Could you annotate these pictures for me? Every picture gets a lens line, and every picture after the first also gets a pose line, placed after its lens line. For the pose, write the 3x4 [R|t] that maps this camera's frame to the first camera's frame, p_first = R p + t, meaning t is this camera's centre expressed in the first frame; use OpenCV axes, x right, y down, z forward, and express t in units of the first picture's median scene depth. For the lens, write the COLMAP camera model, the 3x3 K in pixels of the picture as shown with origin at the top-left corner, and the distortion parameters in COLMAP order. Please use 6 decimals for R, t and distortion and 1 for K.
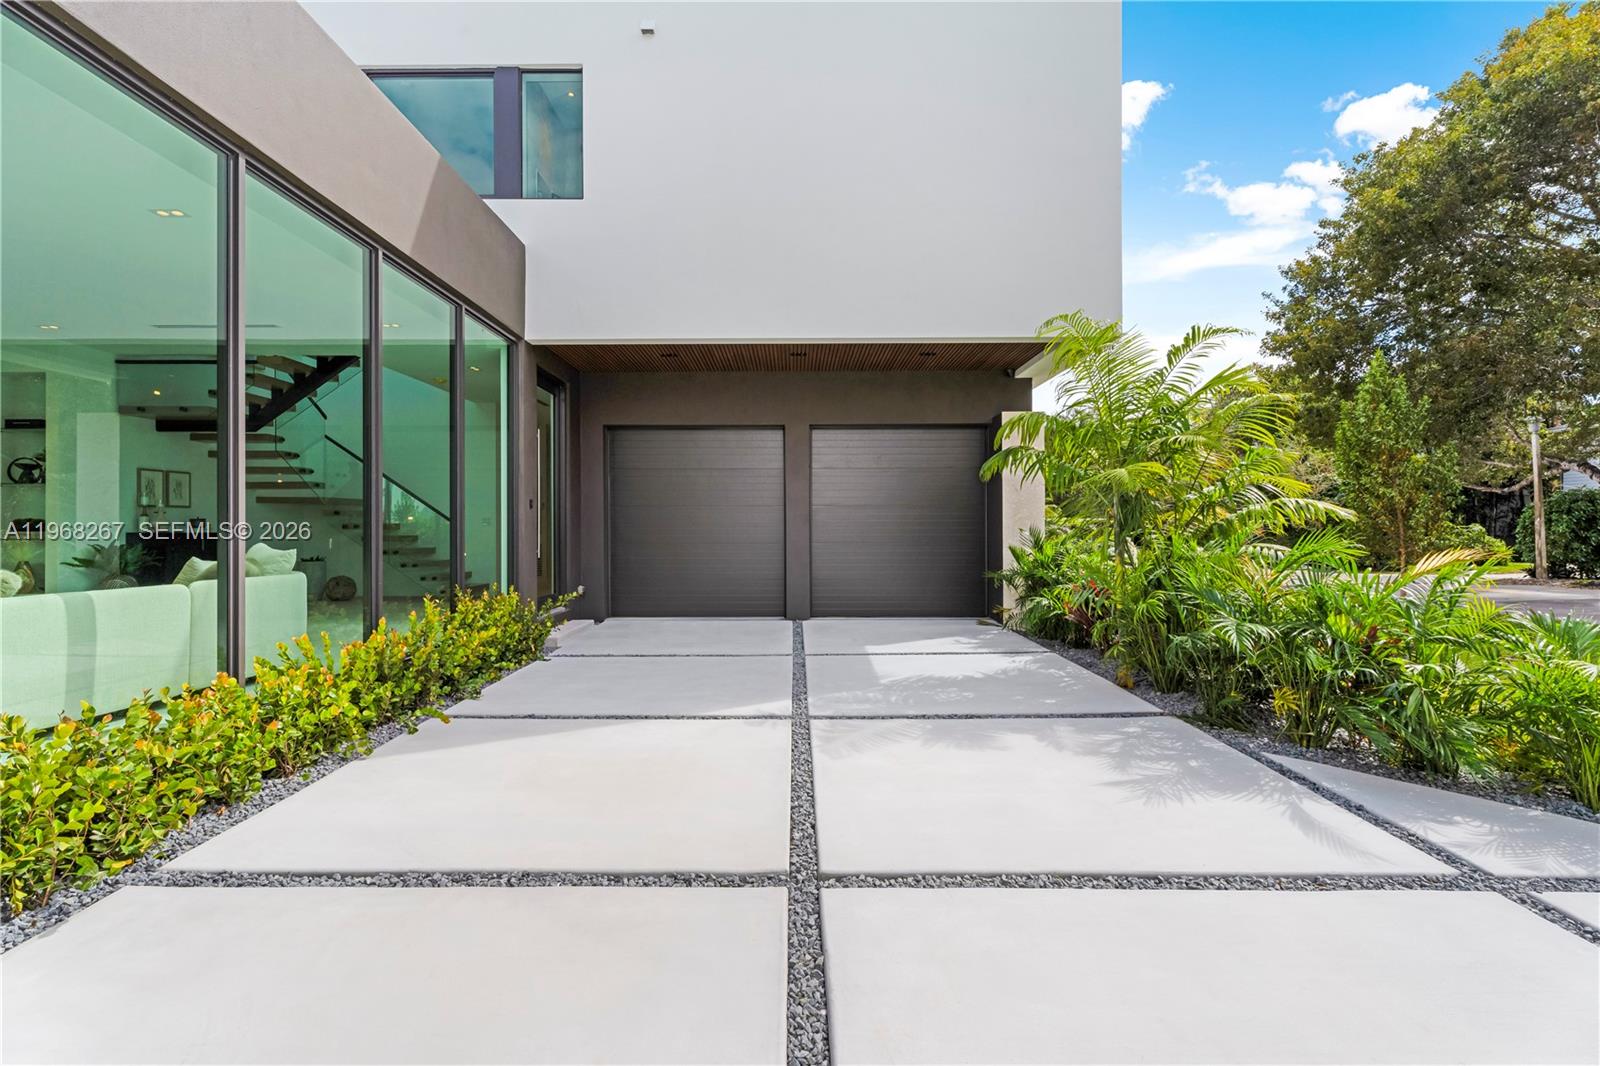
lens RADIAL K [[698.9, 0, 797.1], [0, 698.9, 532.4], [0, 0, 1]] dist [0.000671, 0.000130]
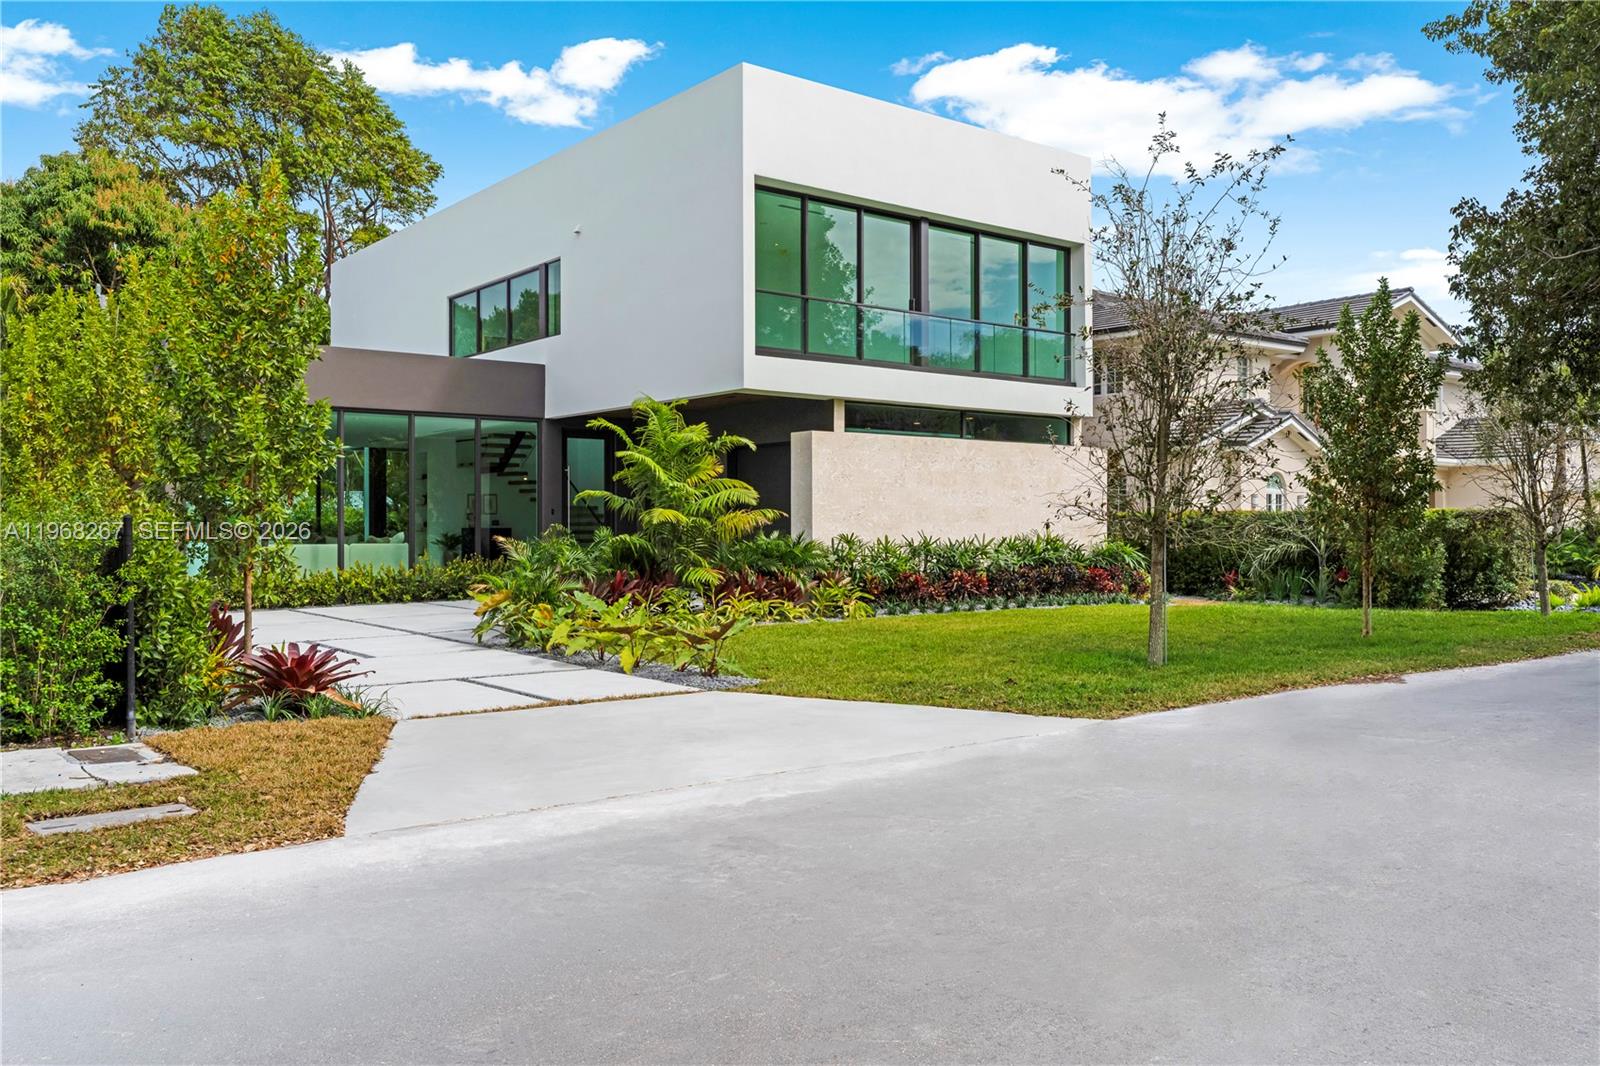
lens RADIAL K [[1280.6, 0, 793.5], [0, 1280.6, 535.7], [0, 0, 1]] dist [0.002933, 0.001548]
pose [[0.618878, 0.007550, -0.785451, 2.538704], [-0.004767, 0.999971, 0.005856, -0.002164], [0.785473, 0.000120, 0.618896, -0.503682]]
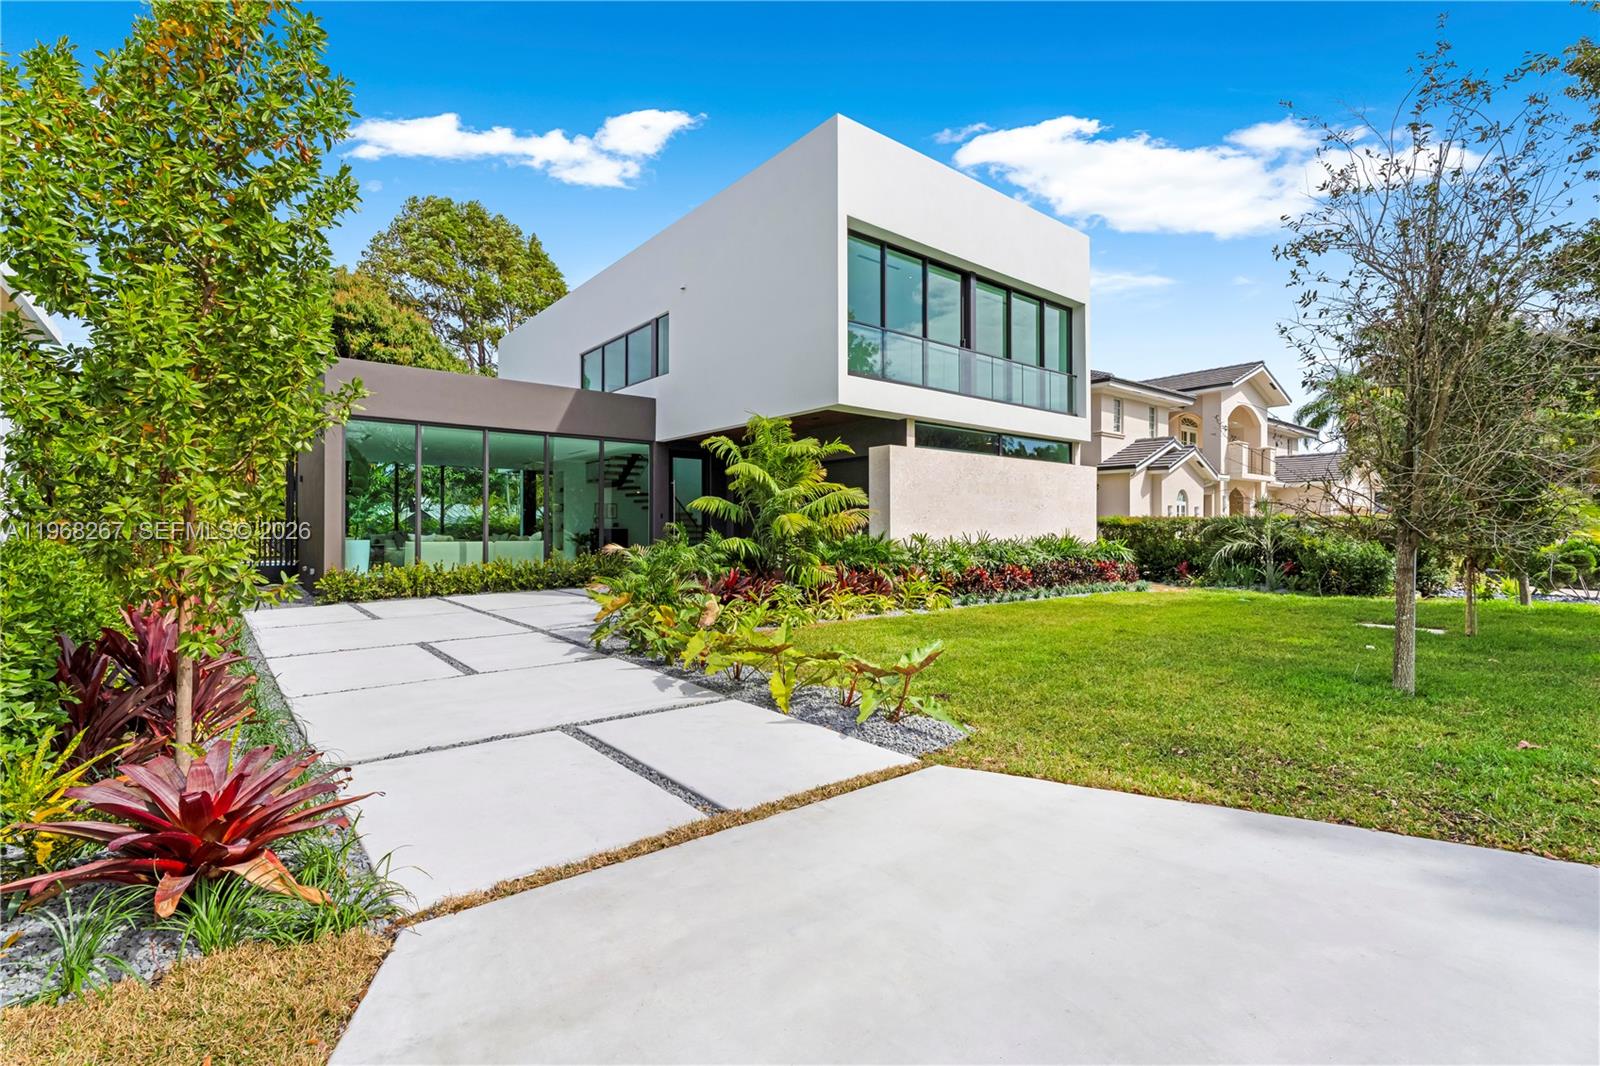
lens RADIAL K [[717.6, 0, 797.9], [0, 717.6, 526.3], [0, 0, 1]] dist [-0.000132, 0.000335]
pose [[0.634208, 0.000055, -0.773163, 1.653712], [-0.006576, 0.999964, -0.005323, 0.001752], [0.773135, 0.008460, 0.634186, -0.086892]]
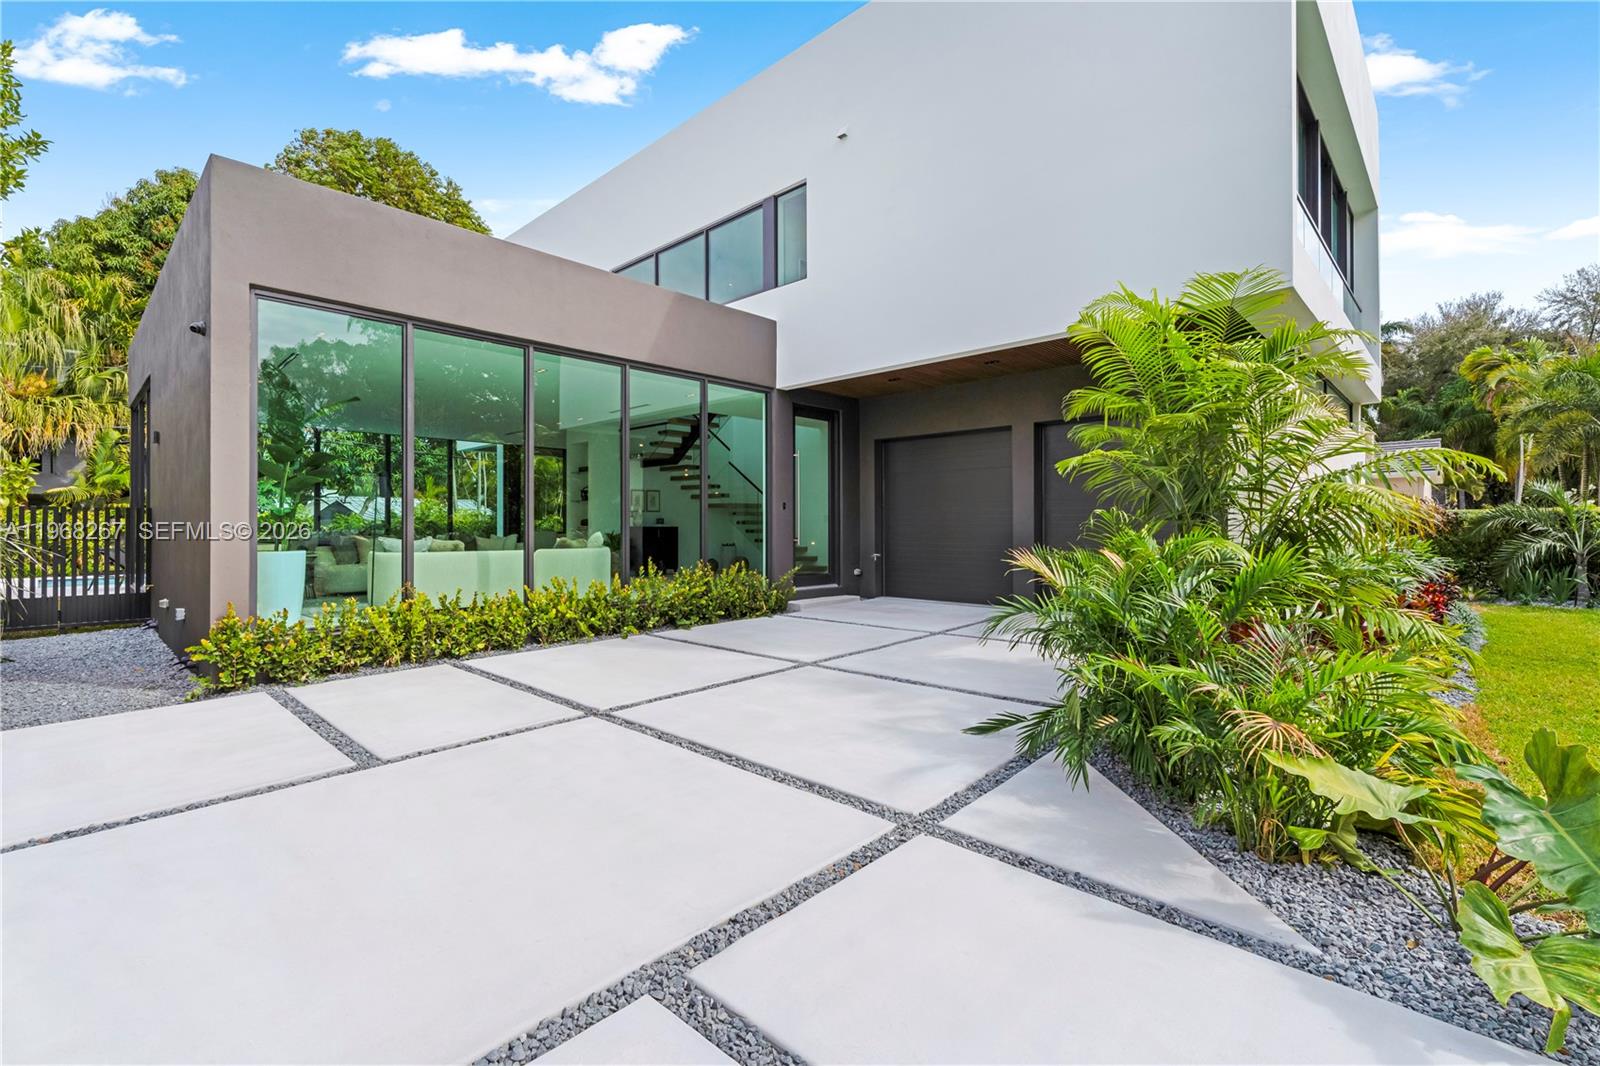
lens RADIAL K [[706.9, 0, 802.4], [0, 706.9, 526.7], [0, 0, 1]] dist [-0.003269, -0.000311]
pose [[0.730338, 0.000323, -0.683086, 0.617125], [-0.002849, 0.999993, -0.002572, 0.004450], [0.683080, 0.003824, 0.730333, 0.004601]]
